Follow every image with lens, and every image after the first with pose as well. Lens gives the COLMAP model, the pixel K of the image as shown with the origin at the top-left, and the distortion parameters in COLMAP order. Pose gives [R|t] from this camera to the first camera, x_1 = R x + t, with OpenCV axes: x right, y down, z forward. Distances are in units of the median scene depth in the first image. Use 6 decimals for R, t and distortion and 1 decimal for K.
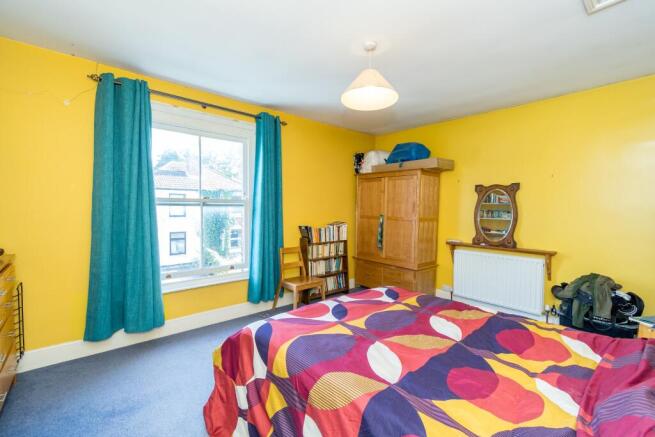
lens RADIAL K [[286.9, 0, 327.0], [0, 286.9, 220.1], [0, 0, 1]] dist [-0.006003, -0.000178]
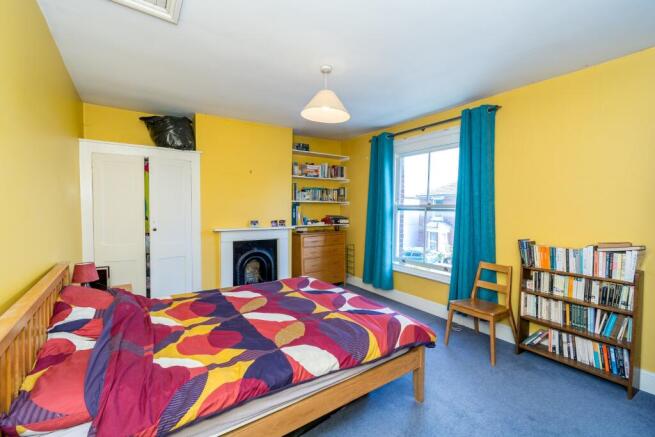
lens RADIAL K [[286.9, 0, 325.1], [0, 286.9, 215.7], [0, 0, 1]] dist [-0.006003, -0.000178]
pose [[-0.121743, 0.016608, -0.992423, 0.921010], [-0.061139, 0.997836, 0.024199, -0.035456], [0.990677, 0.063622, -0.120464, 0.826448]]
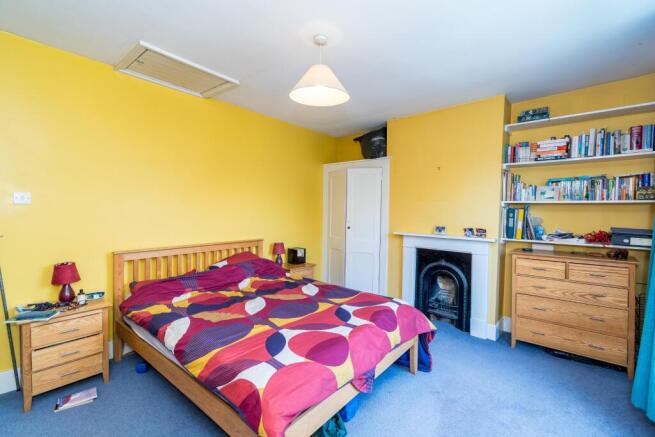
lens RADIAL K [[286.9, 0, 326.3], [0, 286.9, 213.9], [0, 0, 1]] dist [-0.006003, -0.000178]
pose [[-0.988482, -0.024879, -0.149282, 0.188589], [-0.035014, 0.997228, 0.065657, -0.068090], [0.147235, 0.070128, -0.986612, 1.394127]]
